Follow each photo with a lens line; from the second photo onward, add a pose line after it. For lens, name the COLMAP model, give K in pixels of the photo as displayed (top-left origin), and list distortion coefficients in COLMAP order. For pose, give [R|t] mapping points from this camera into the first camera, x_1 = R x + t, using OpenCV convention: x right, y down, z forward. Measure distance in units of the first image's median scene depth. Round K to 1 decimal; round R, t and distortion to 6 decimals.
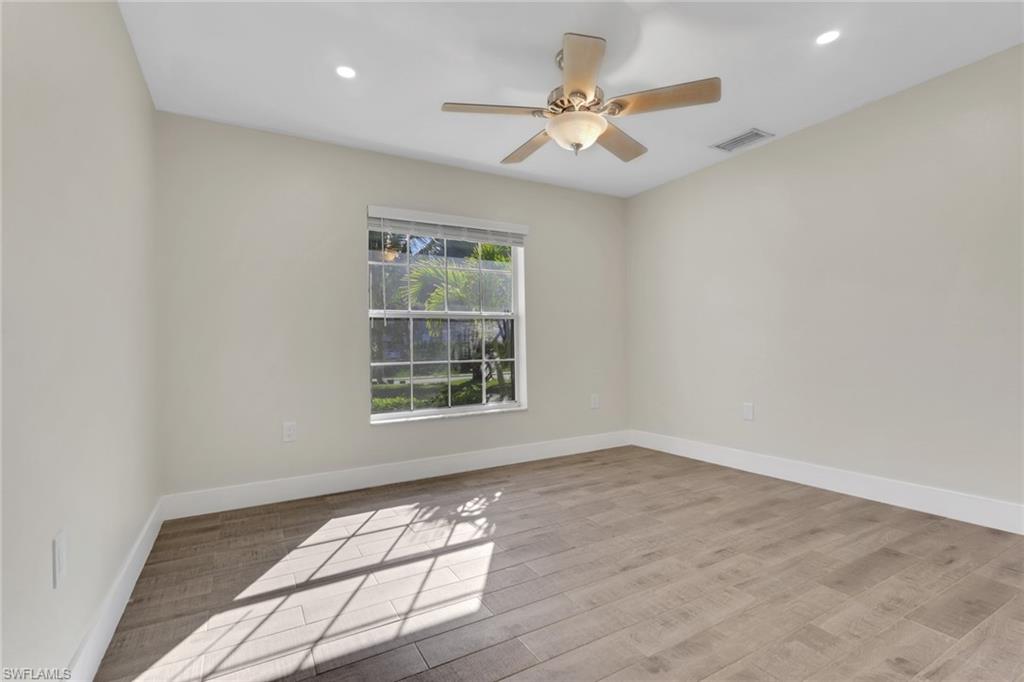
lens RADIAL K [[483.4, 0, 535.3], [0, 483.4, 341.9], [0, 0, 1]] dist [-0.003644, 0.000718]
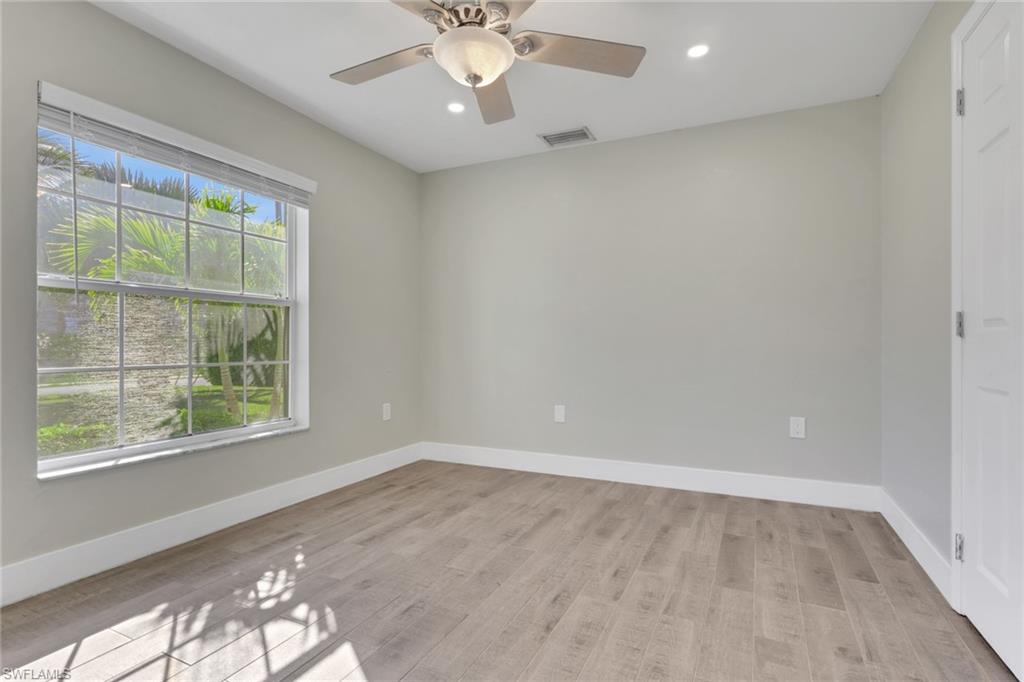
lens RADIAL K [[483.4, 0, 514.7], [0, 483.4, 344.4], [0, 0, 1]] dist [-0.003644, 0.000718]
pose [[0.830001, 0.018282, 0.557463, -0.221886], [-0.021310, 0.999772, -0.001058, 0.005760], [-0.557355, -0.011001, 0.830201, 0.273231]]
